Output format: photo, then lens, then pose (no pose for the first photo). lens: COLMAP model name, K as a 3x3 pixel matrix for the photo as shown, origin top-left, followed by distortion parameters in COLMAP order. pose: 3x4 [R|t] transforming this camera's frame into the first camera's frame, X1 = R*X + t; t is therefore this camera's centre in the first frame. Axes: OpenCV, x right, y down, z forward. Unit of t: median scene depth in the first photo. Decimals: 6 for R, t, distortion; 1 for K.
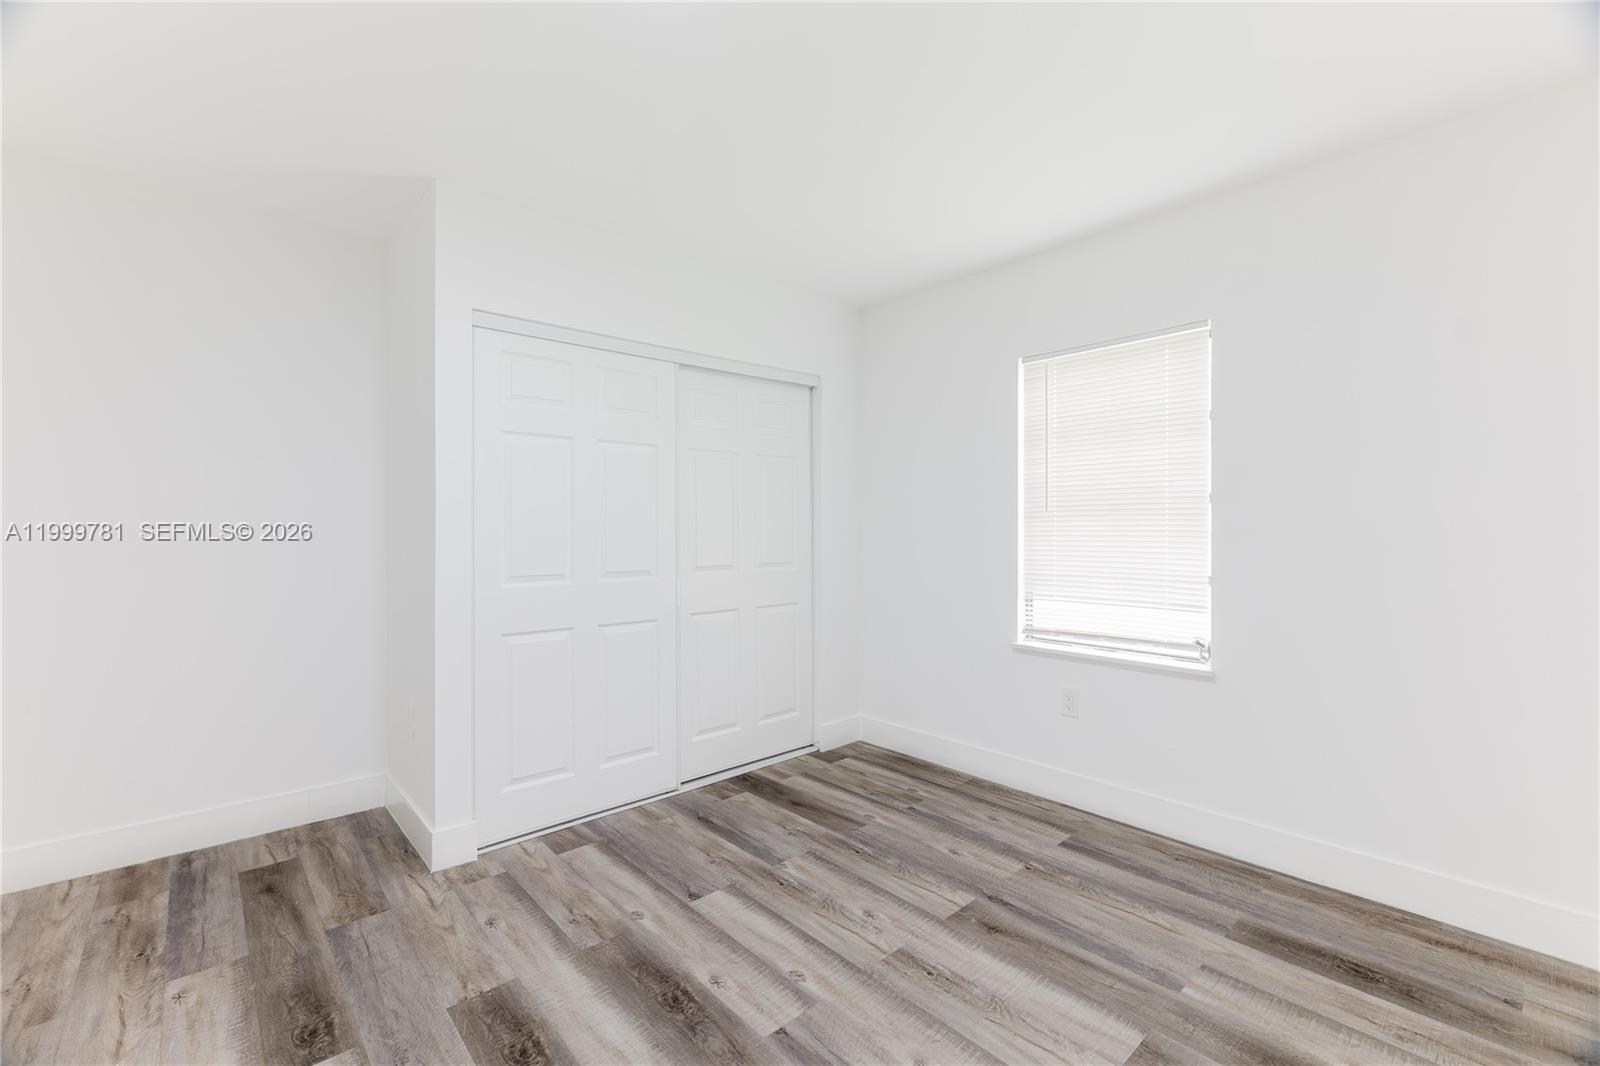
lens RADIAL K [[686.3, 0, 793.2], [0, 686.3, 527.9], [0, 0, 1]] dist [-0.000304, 0.000056]
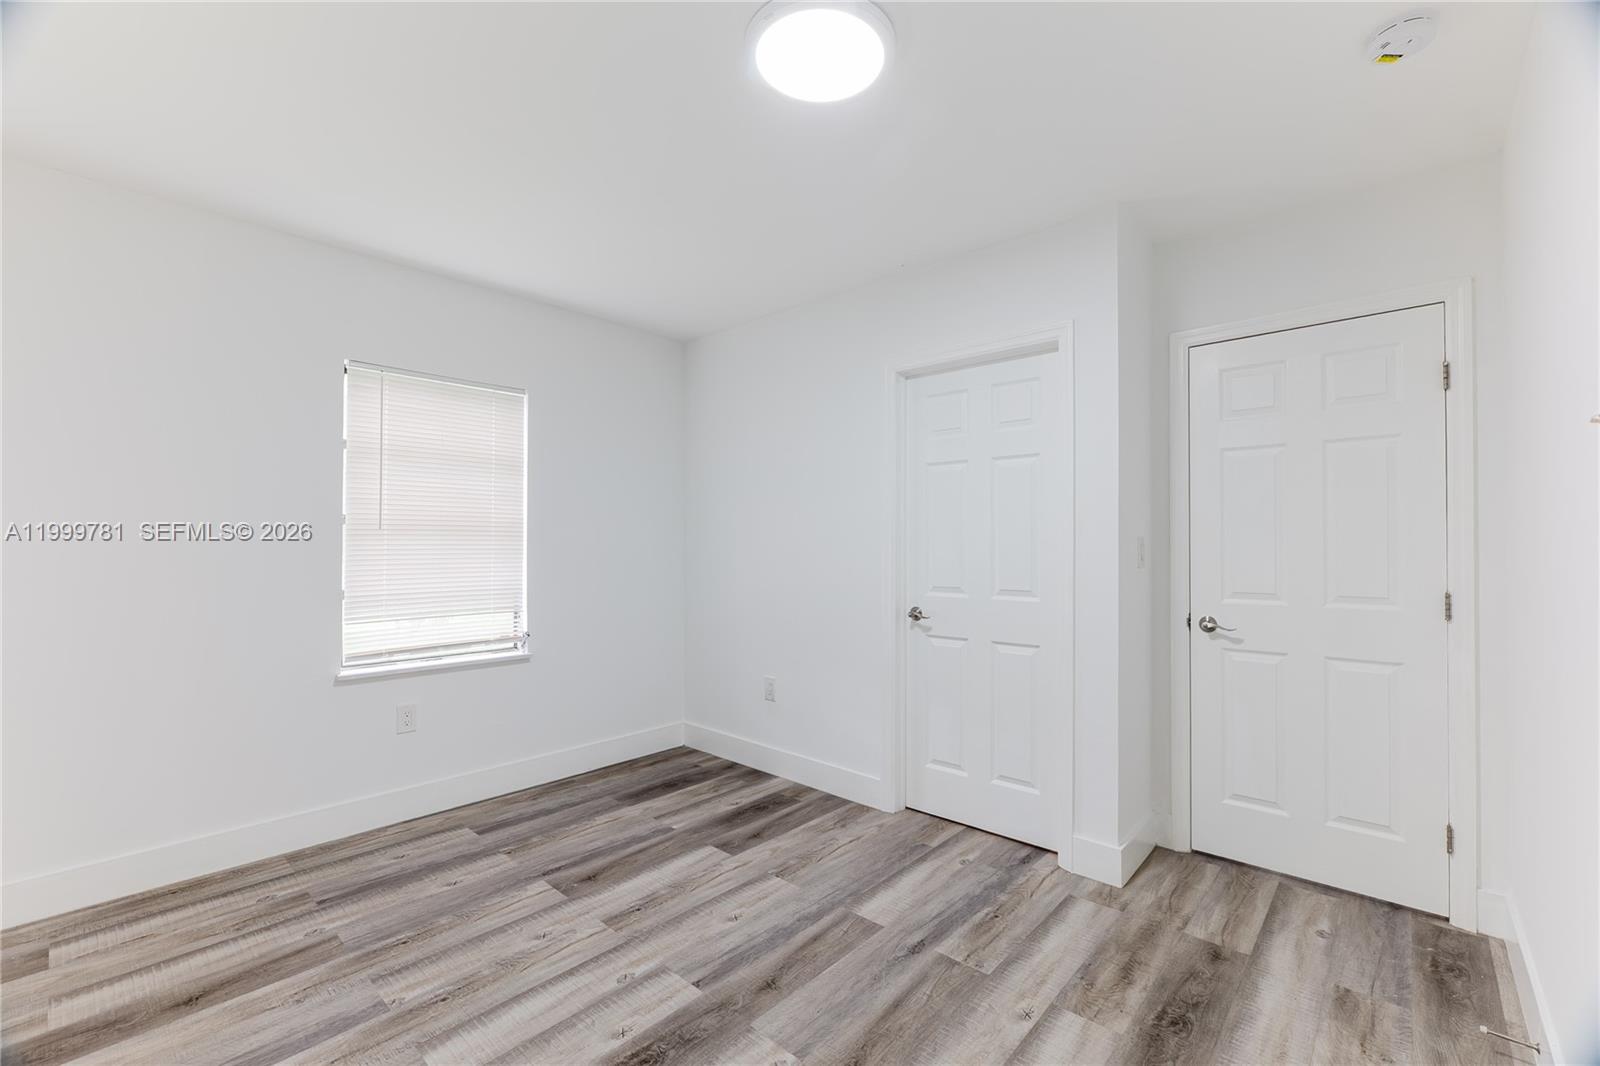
lens RADIAL K [[674.9, 0, 801.4], [0, 674.9, 537.7], [0, 0, 1]] dist [0.000479, 0.000210]
pose [[-0.115557, 0.014414, 0.993196, -0.778735], [-0.005016, 0.999873, -0.015095, -0.000688], [-0.993288, -0.006726, -0.115470, 0.635211]]
